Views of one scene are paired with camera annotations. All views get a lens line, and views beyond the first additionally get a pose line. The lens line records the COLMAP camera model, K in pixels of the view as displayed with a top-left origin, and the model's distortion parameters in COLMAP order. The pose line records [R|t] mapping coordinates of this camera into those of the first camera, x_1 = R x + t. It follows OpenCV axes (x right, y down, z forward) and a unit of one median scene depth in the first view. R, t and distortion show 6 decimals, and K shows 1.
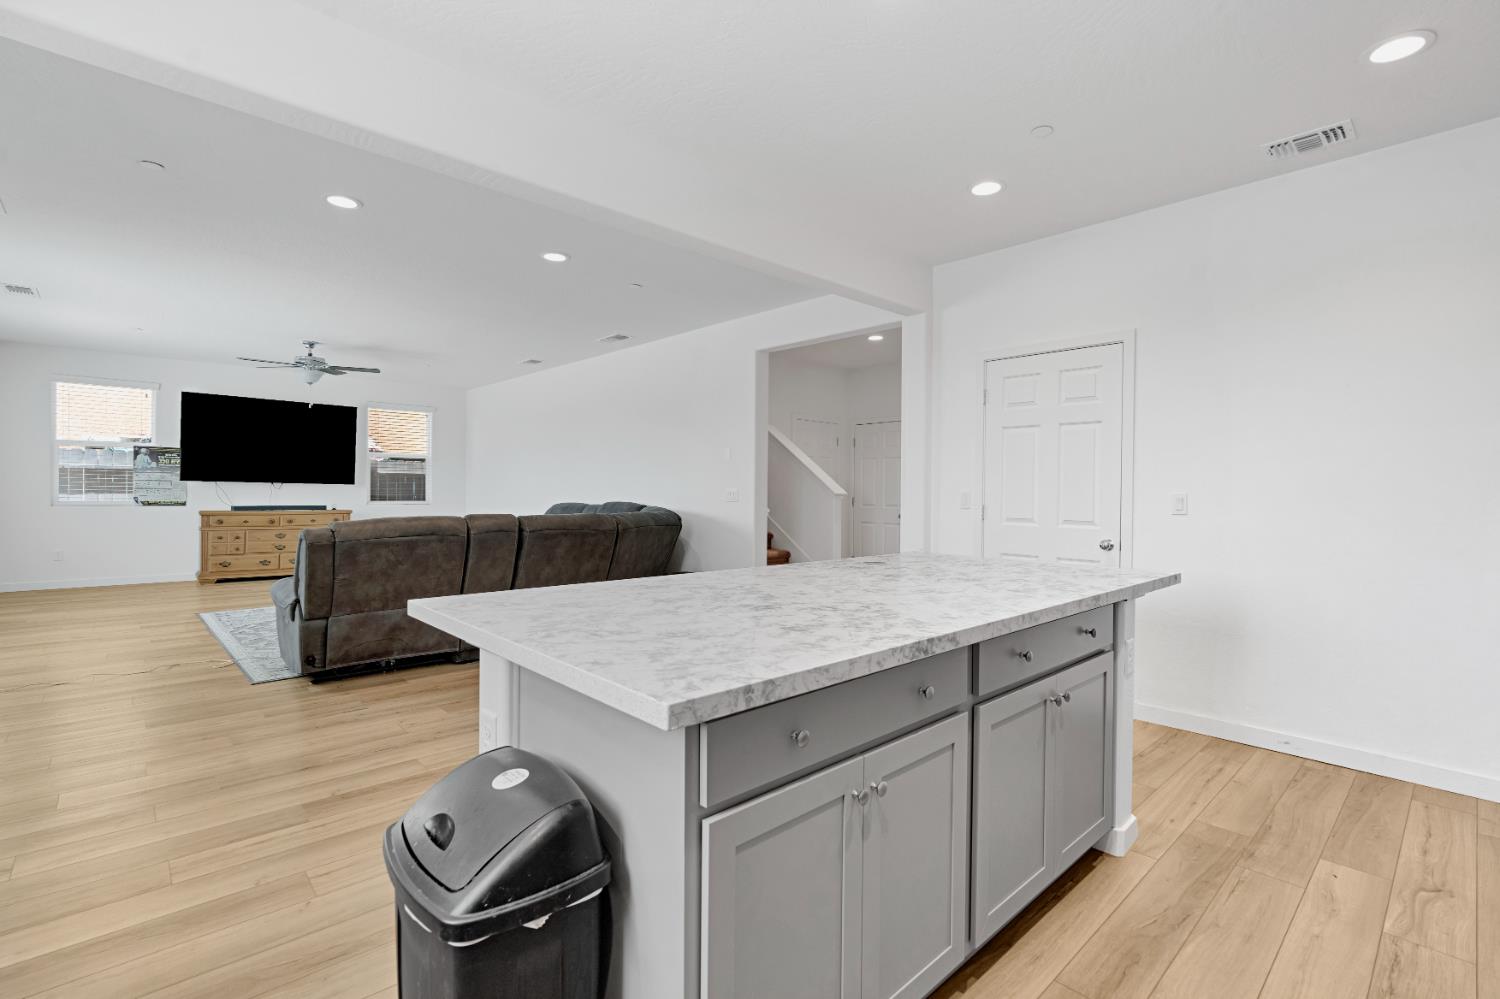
lens RADIAL K [[680.6, 0, 749.7], [0, 680.6, 496.5], [0, 0, 1]] dist [-0.003644, 0.000429]
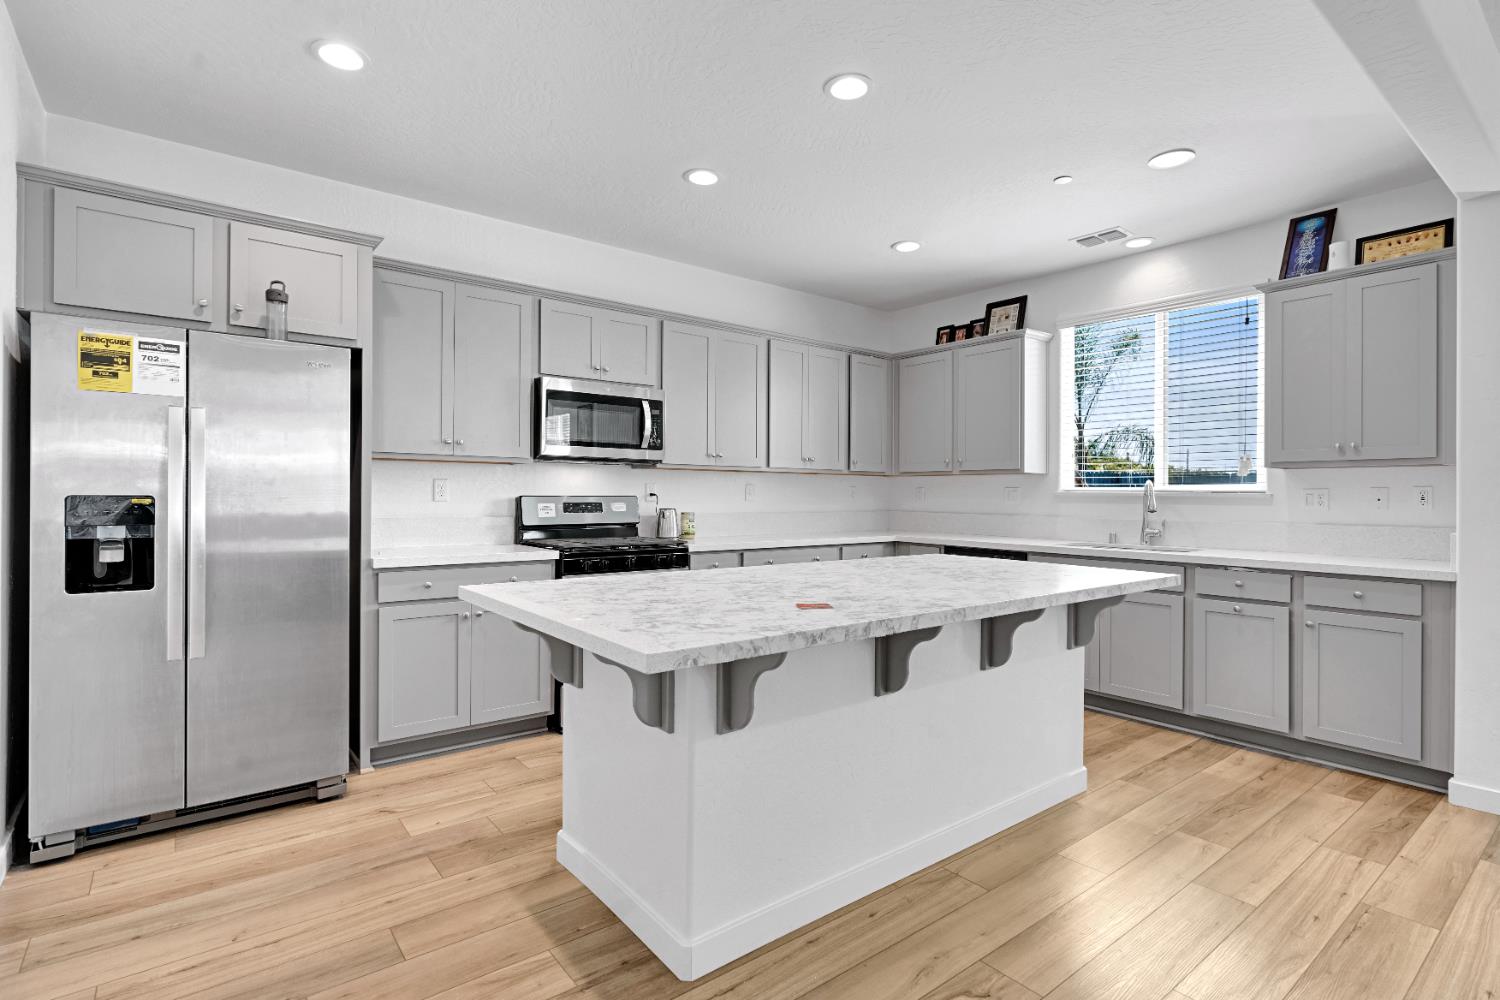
lens RADIAL K [[717.0, 0, 744.4], [0, 717.0, 492.4], [0, 0, 1]] dist [-0.015669, 0.000685]
pose [[-0.996672, -0.017239, 0.079667, 0.067848], [-0.016812, 0.999840, 0.006031, -0.004932], [-0.079758, 0.004672, -0.996803, 0.571325]]
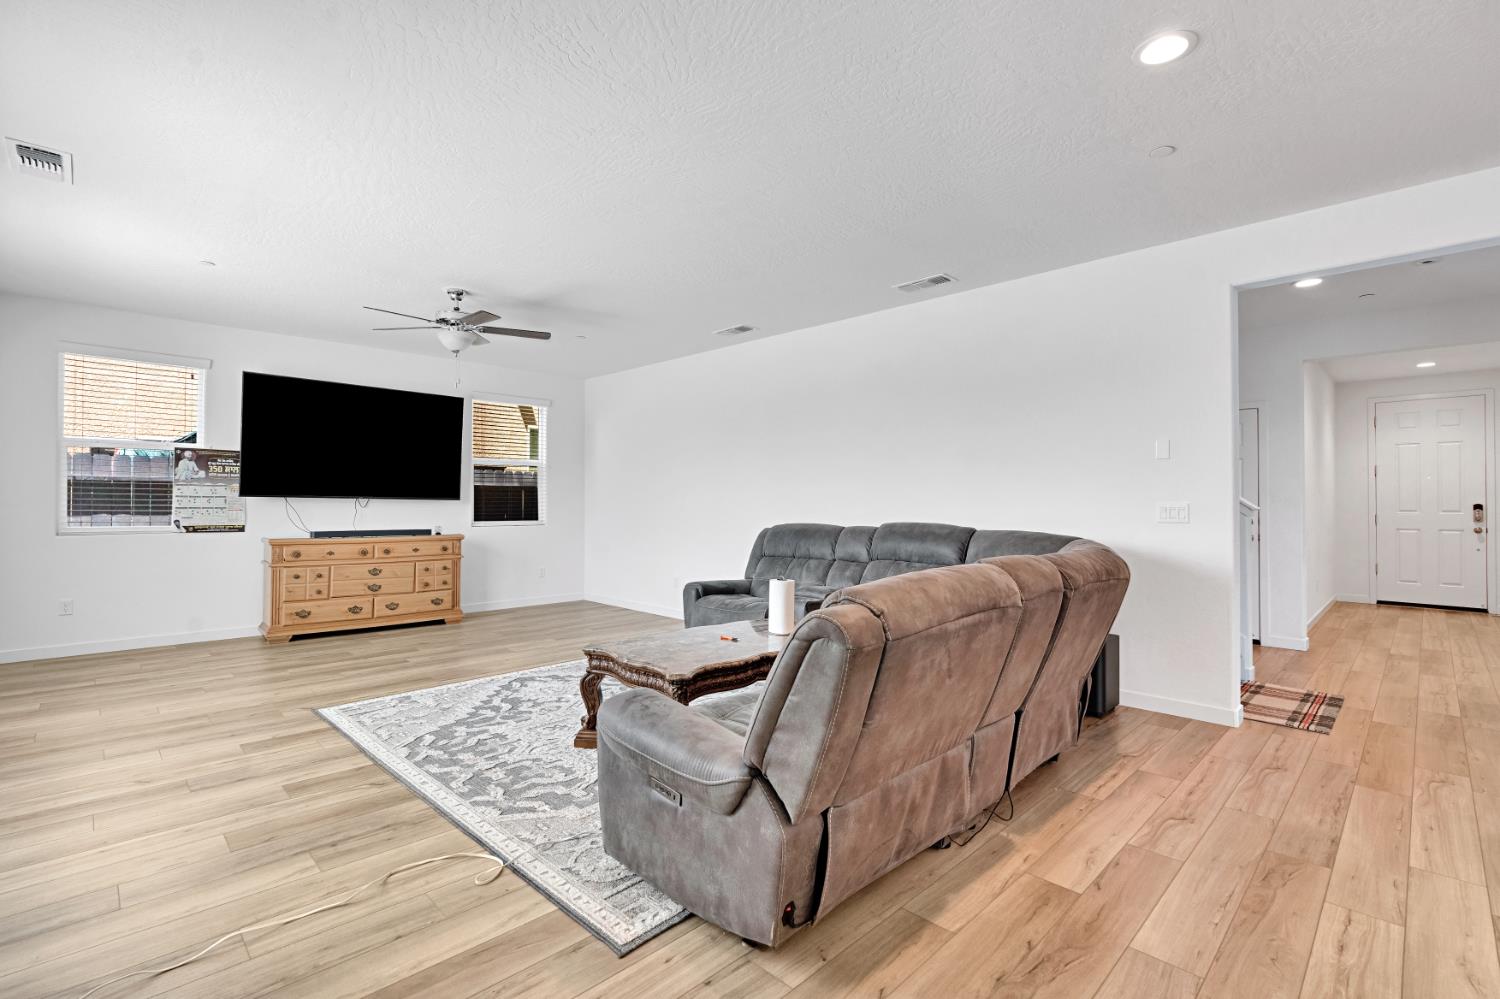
lens RADIAL K [[680.6, 0, 749.7], [0, 680.6, 496.8], [0, 0, 1]] dist [-0.003644, 0.000429]
pose [[0.999380, -0.007363, 0.034415, -0.336175], [0.007976, 0.999812, -0.017694, -0.006400], [-0.034278, 0.017957, 0.999251, 0.278646]]
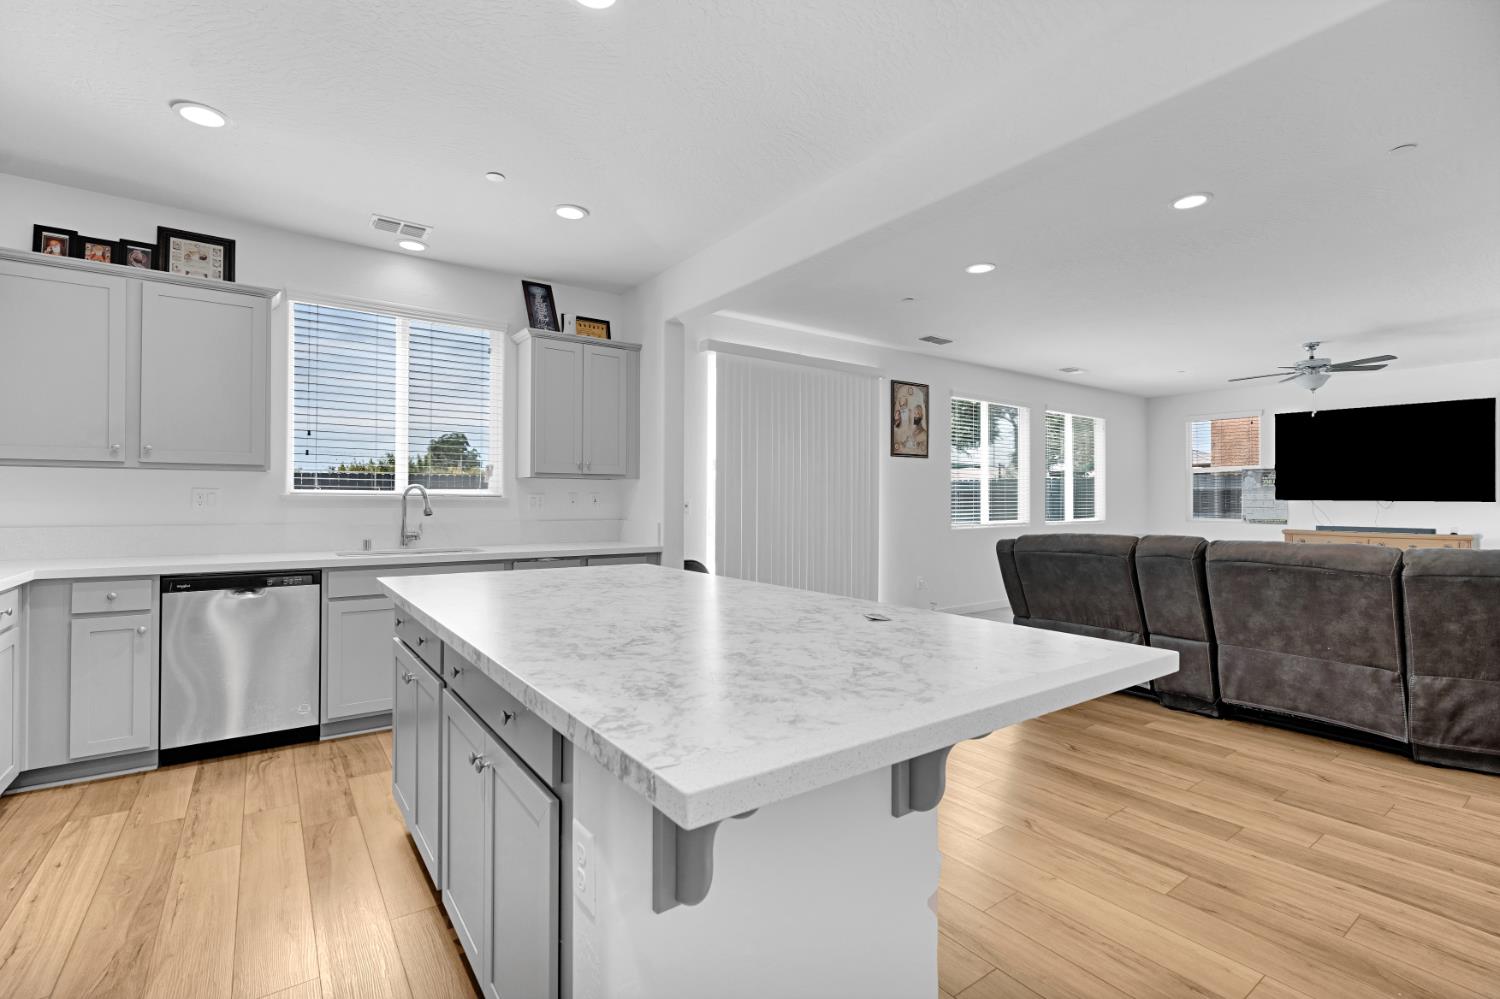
lens RADIAL K [[680.6, 0, 751.8], [0, 680.6, 486.7], [0, 0, 1]] dist [-0.003644, 0.000429]
pose [[-0.115253, -0.032906, -0.992791, 0.286426], [-0.012313, 0.999422, -0.031697, -0.000678], [0.993260, 0.008571, -0.115591, 0.328523]]
